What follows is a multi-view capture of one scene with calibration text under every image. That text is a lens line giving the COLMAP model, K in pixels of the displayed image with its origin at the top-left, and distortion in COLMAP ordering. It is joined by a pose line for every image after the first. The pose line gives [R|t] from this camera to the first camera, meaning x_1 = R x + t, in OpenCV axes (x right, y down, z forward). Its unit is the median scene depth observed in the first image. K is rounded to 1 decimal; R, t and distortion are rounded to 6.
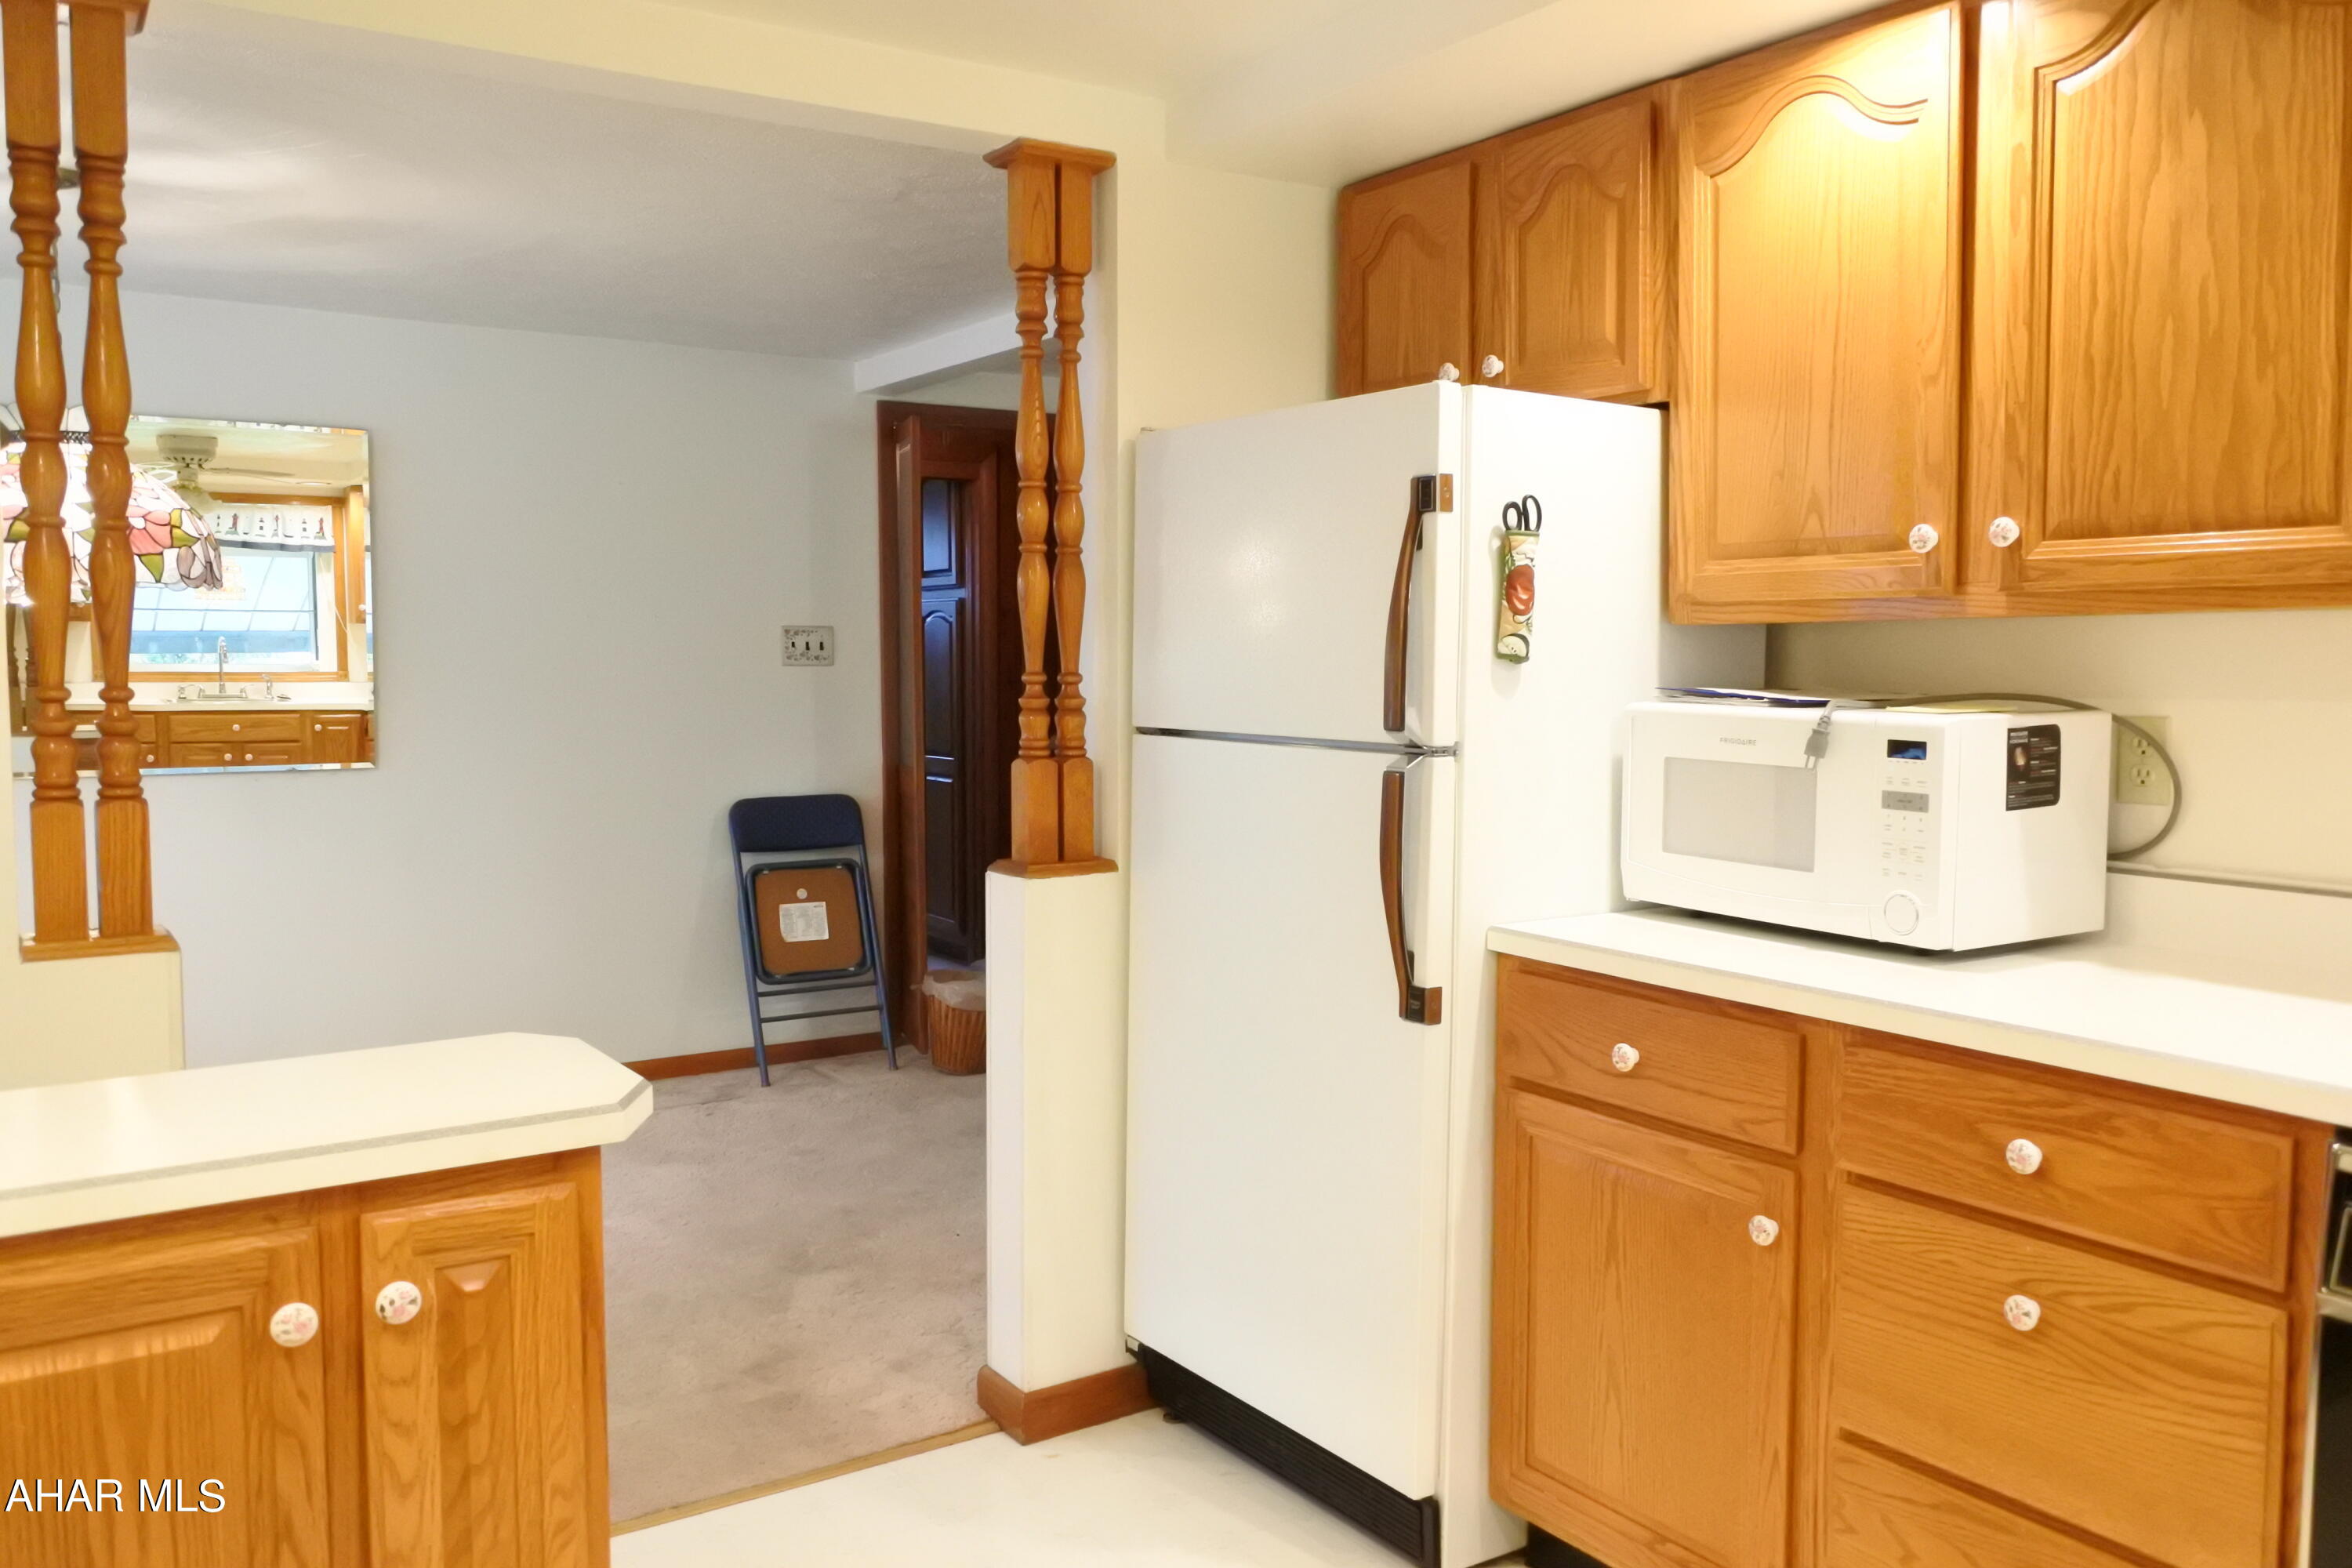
lens RADIAL K [[1874.8, 0, 1176.0], [0, 1874.8, 784.0], [0, 0, 1]] dist [0.034099, -0.008536]
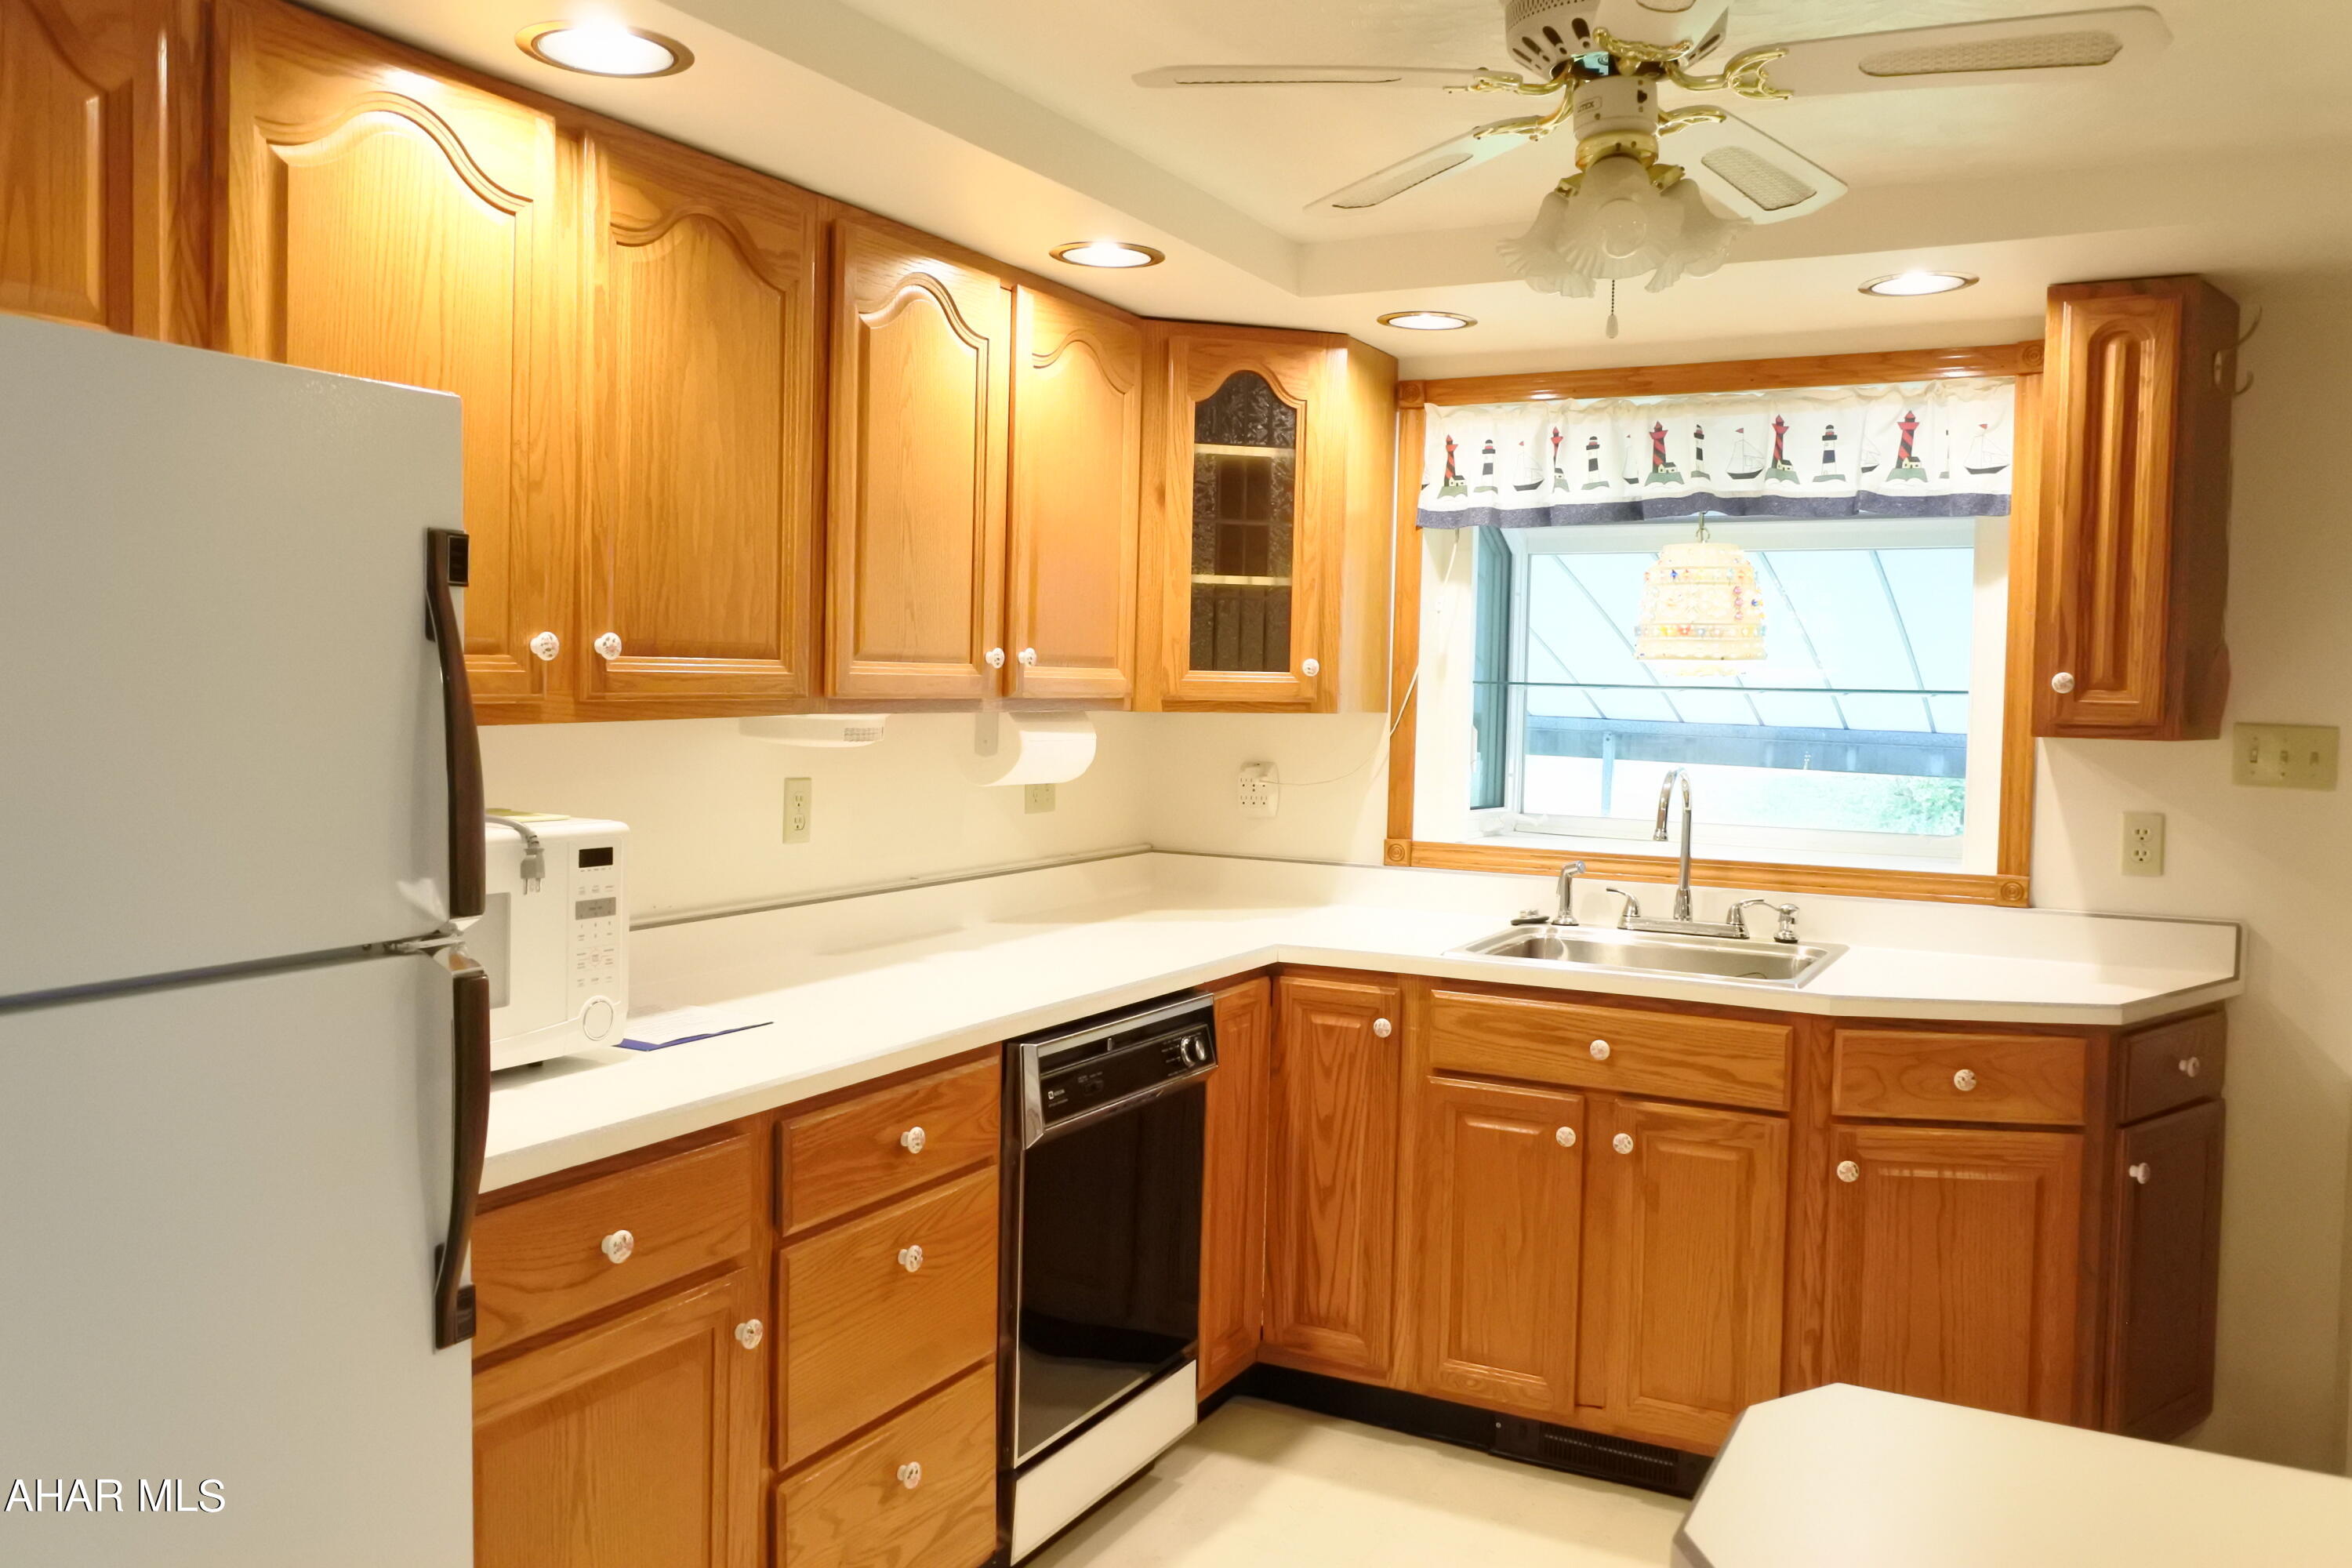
lens RADIAL K [[1874.8, 0, 1176.0], [0, 1874.8, 784.0], [0, 0, 1]] dist [0.034099, -0.008536]
pose [[-0.487546, -0.058189, 0.871156, -0.683316], [0.047333, 0.994548, 0.092921, -0.145443], [-0.871813, 0.086538, -0.482134, 1.293413]]
